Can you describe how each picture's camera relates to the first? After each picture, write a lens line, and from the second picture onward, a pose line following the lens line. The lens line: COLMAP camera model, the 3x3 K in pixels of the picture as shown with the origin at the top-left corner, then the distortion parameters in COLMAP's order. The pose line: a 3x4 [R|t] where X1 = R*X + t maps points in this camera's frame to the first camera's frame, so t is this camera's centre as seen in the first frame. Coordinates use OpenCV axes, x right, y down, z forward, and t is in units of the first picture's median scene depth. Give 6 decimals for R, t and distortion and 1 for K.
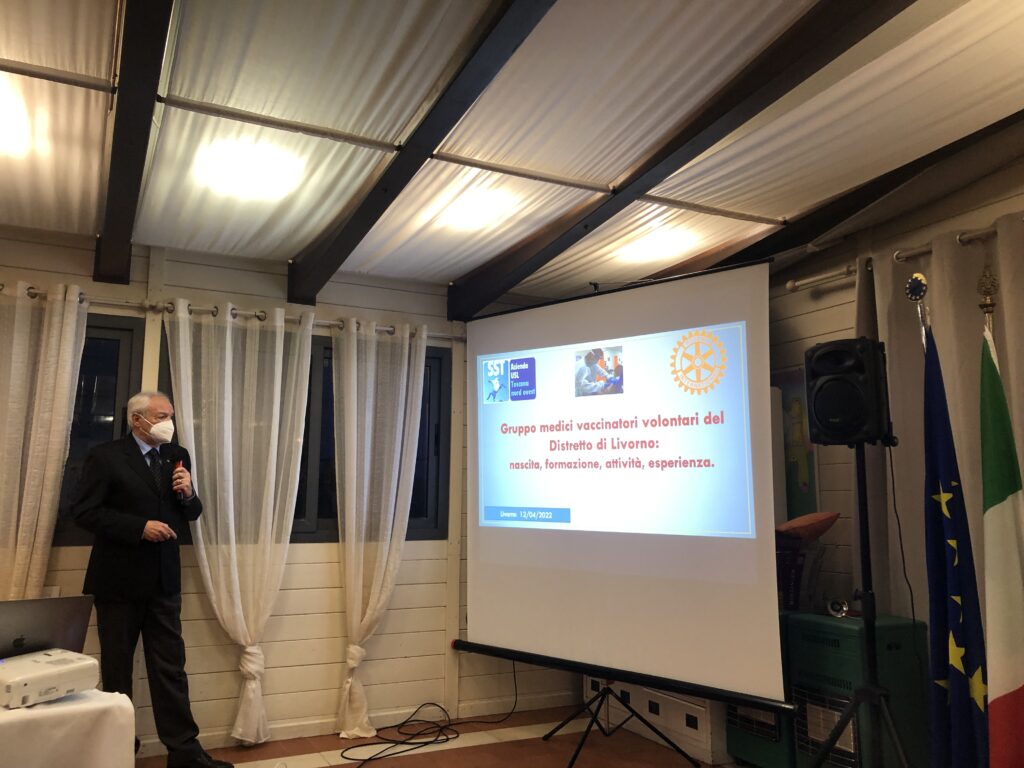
lens RADIAL K [[794.5, 0, 510.6], [0, 794.5, 365.7], [0, 0, 1]] dist [0.081396, -0.259034]
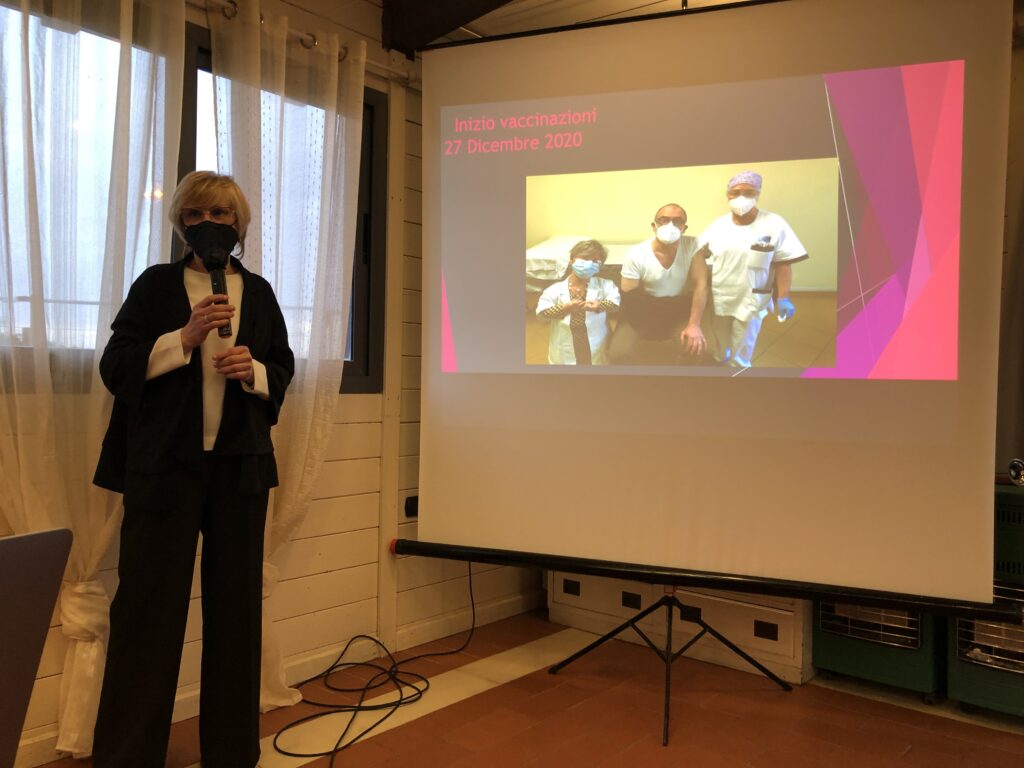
lens RADIAL K [[794.5, 0, 510.6], [0, 794.5, 365.7], [0, 0, 1]] dist [0.081396, -0.259034]
pose [[0.930236, 0.014259, 0.366686, -0.230154], [-0.068457, 0.988447, 0.135230, 0.105448], [-0.360521, -0.150898, 0.920464, 0.384311]]
